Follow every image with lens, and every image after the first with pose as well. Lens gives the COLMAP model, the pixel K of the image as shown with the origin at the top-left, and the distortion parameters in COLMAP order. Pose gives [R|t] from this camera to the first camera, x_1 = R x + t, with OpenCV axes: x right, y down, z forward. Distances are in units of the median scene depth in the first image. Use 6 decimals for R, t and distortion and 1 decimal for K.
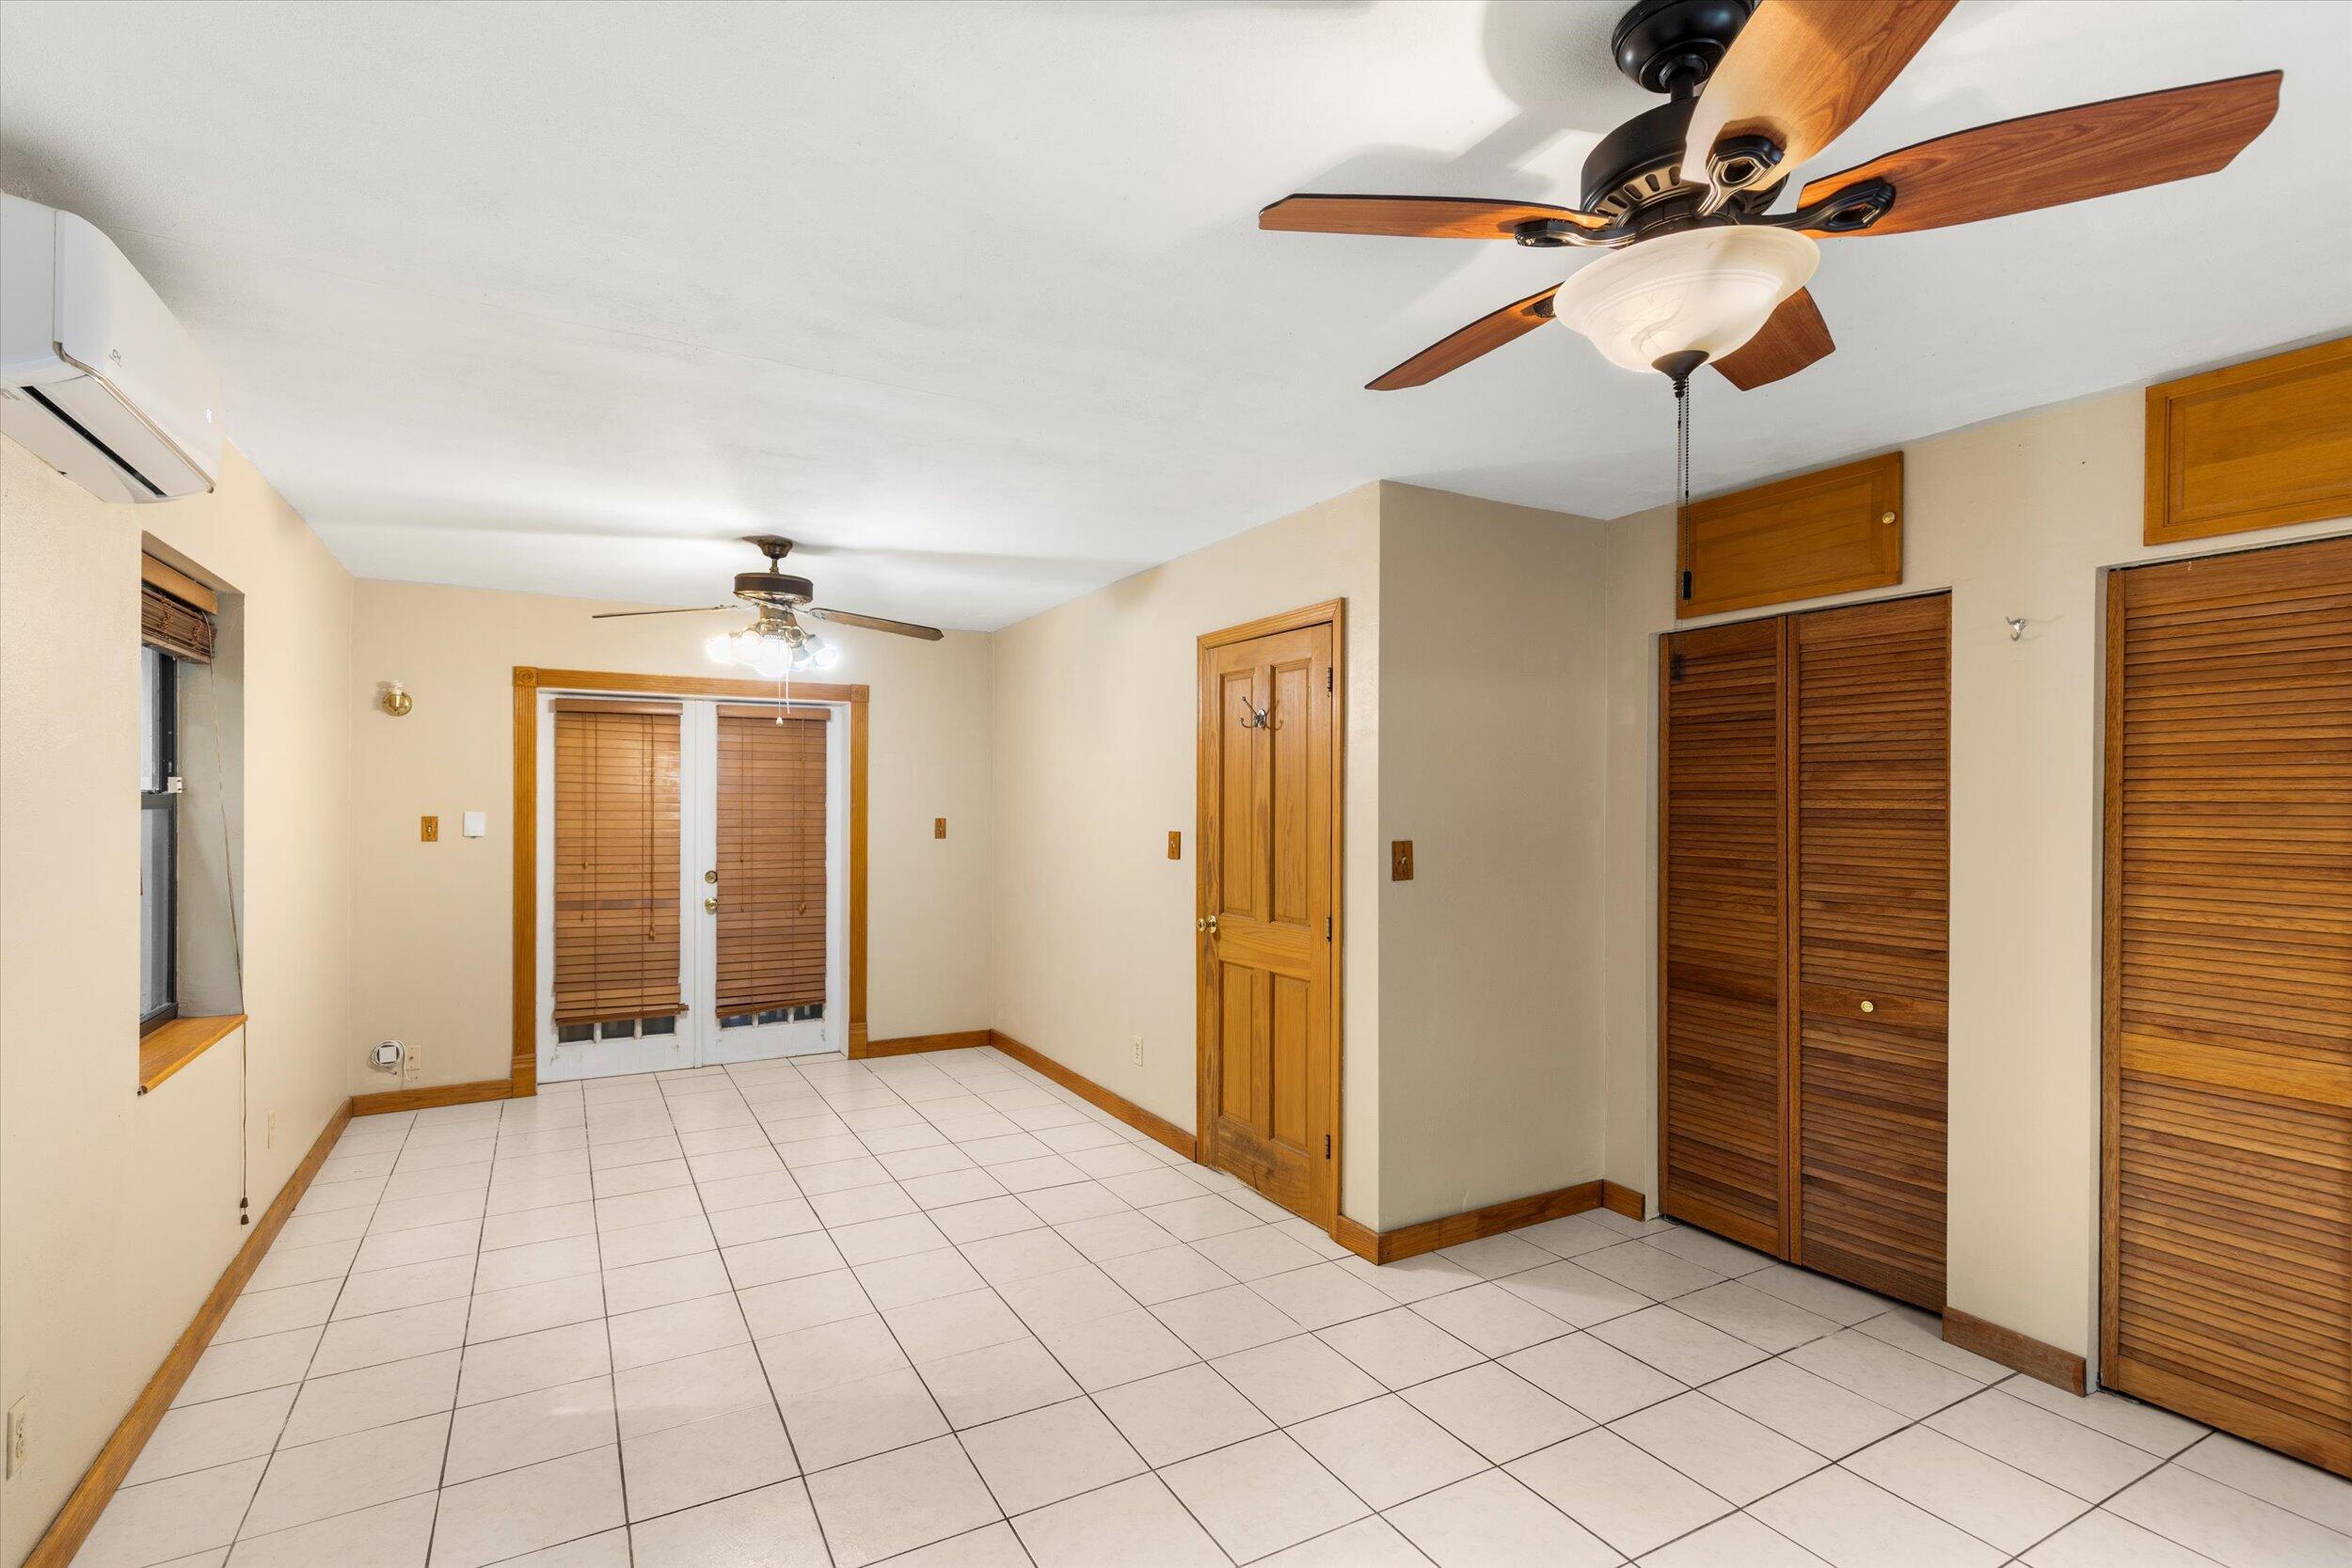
lens RADIAL K [[1090.0, 0, 1175.1], [0, 1090.0, 789.5], [0, 0, 1]] dist [0.011768, -0.000753]
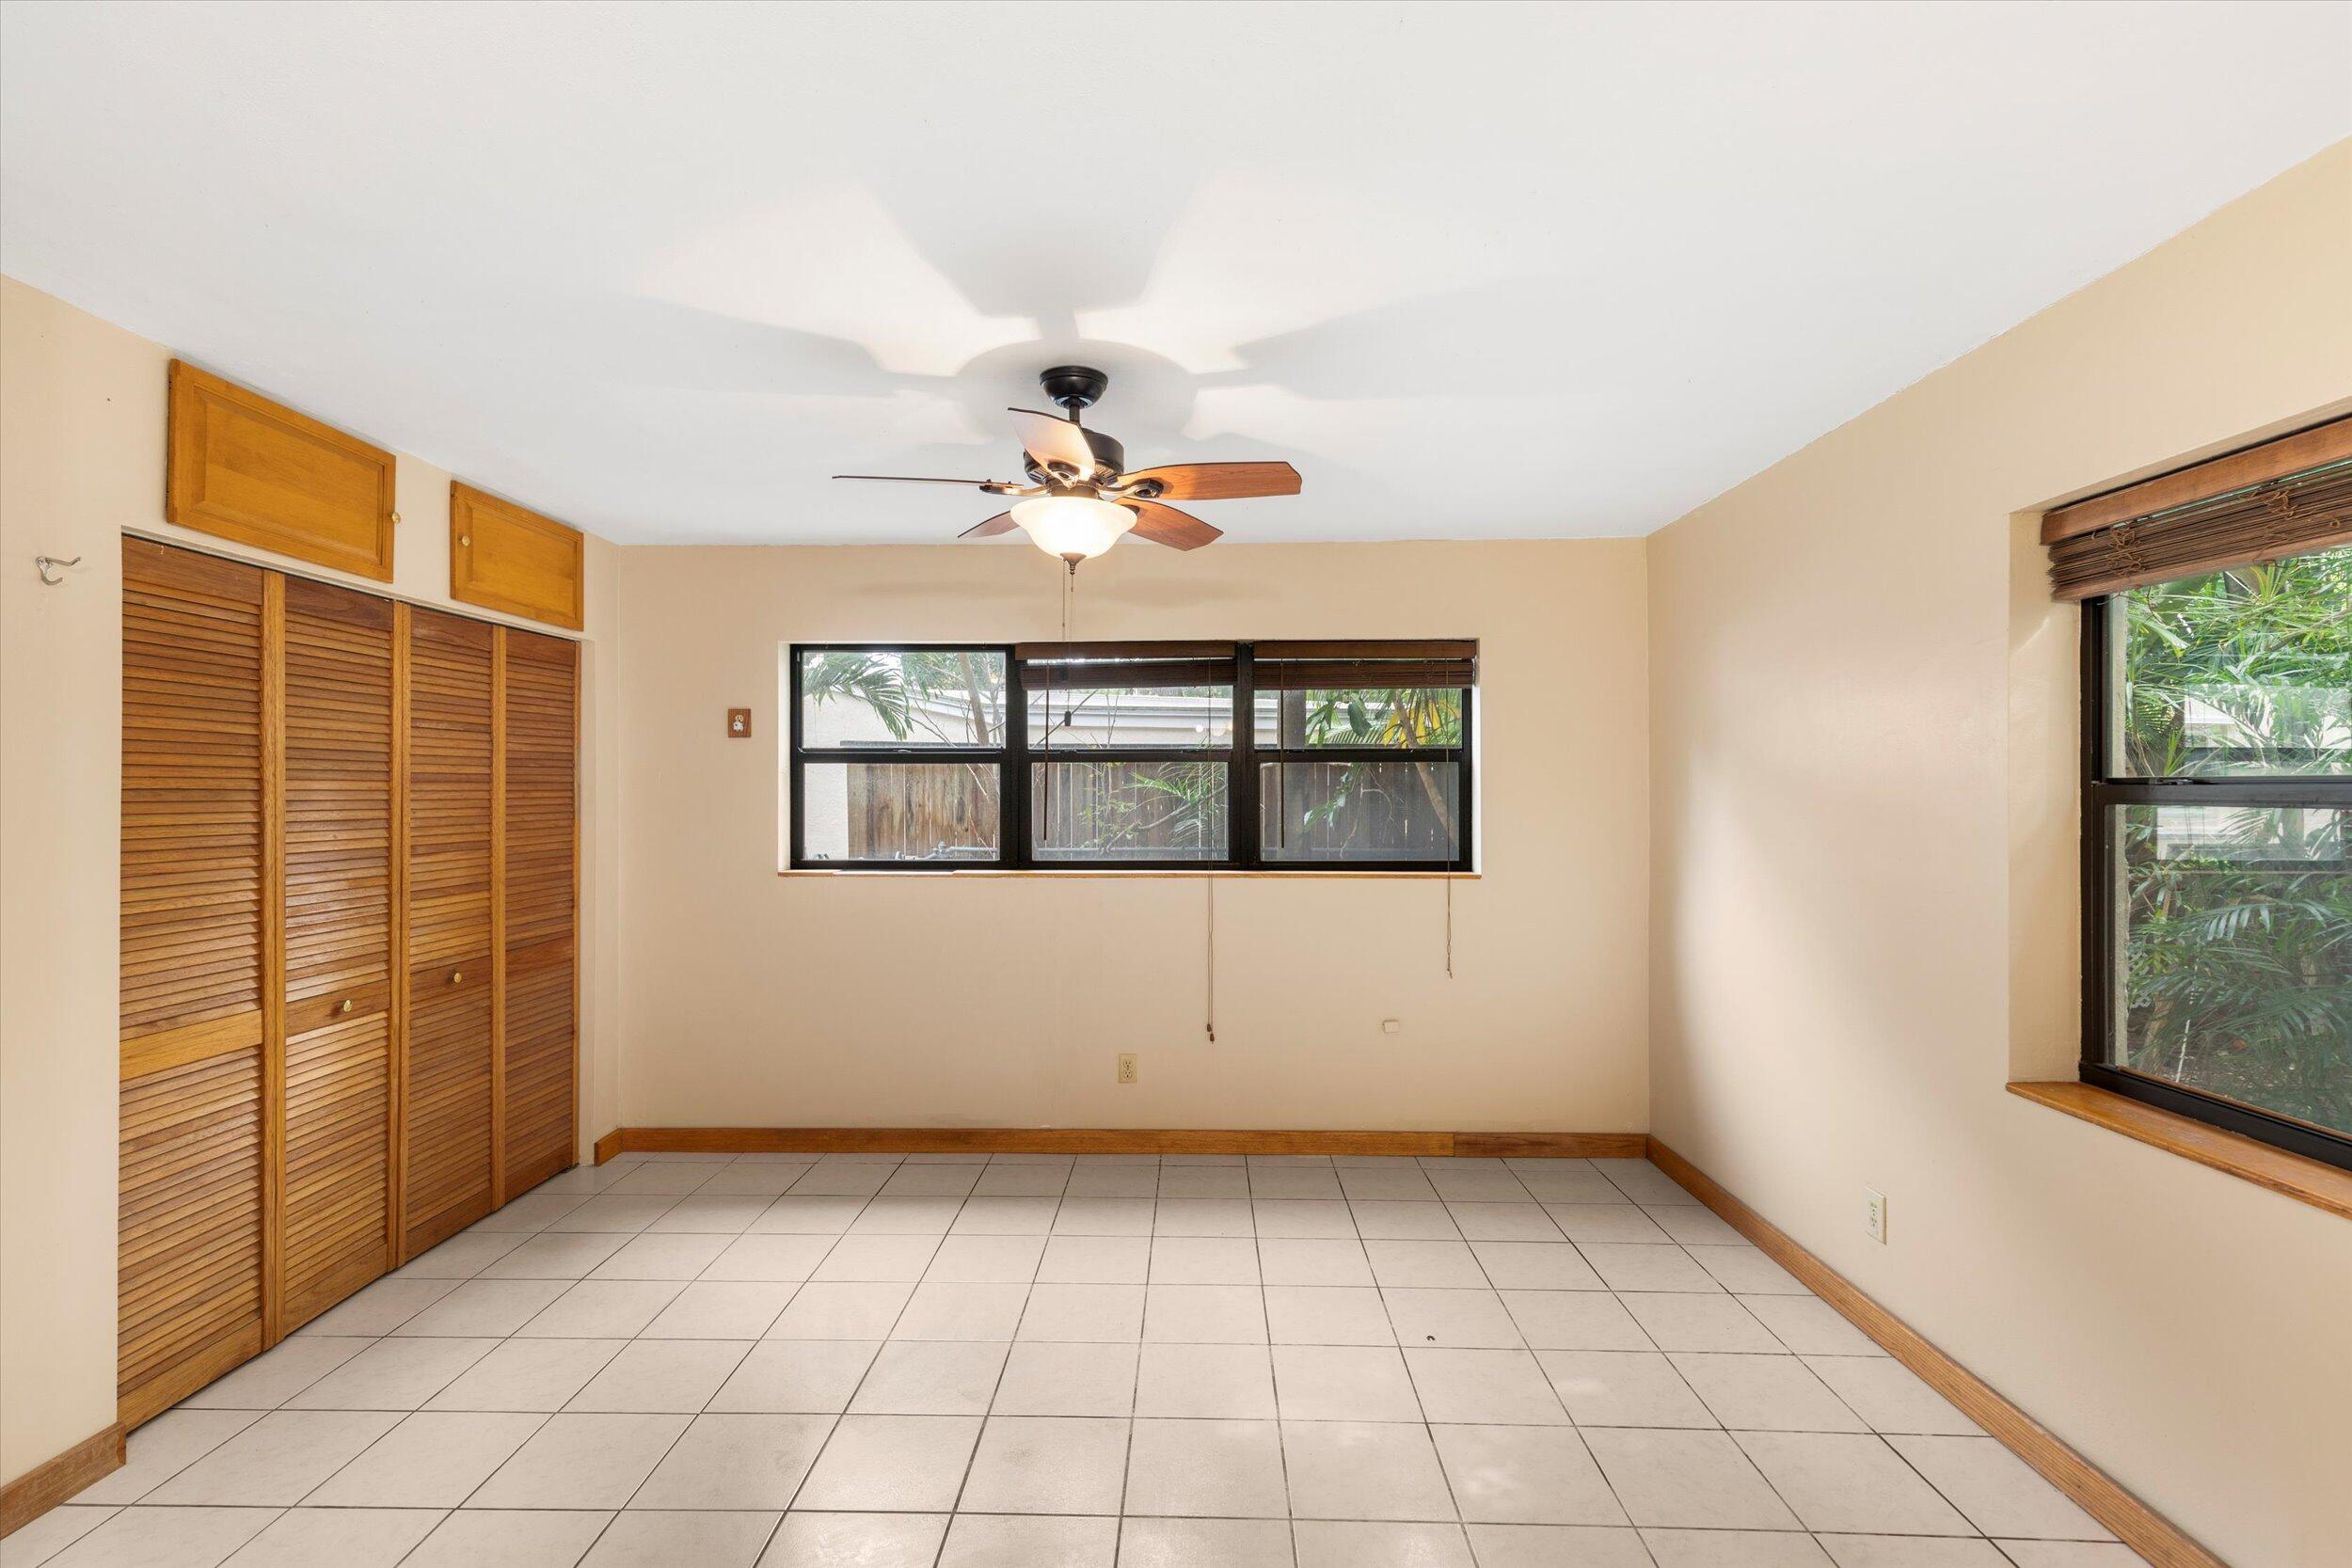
lens RADIAL K [[1090.0, 0, 1175.1], [0, 1090.0, 789.5], [0, 0, 1]] dist [0.011768, -0.000753]
pose [[-0.861154, 0.000195, 0.508345, -0.376163], [-0.002423, 0.999987, -0.004489, 0.014395], [-0.508339, -0.005097, -0.861142, 1.430084]]
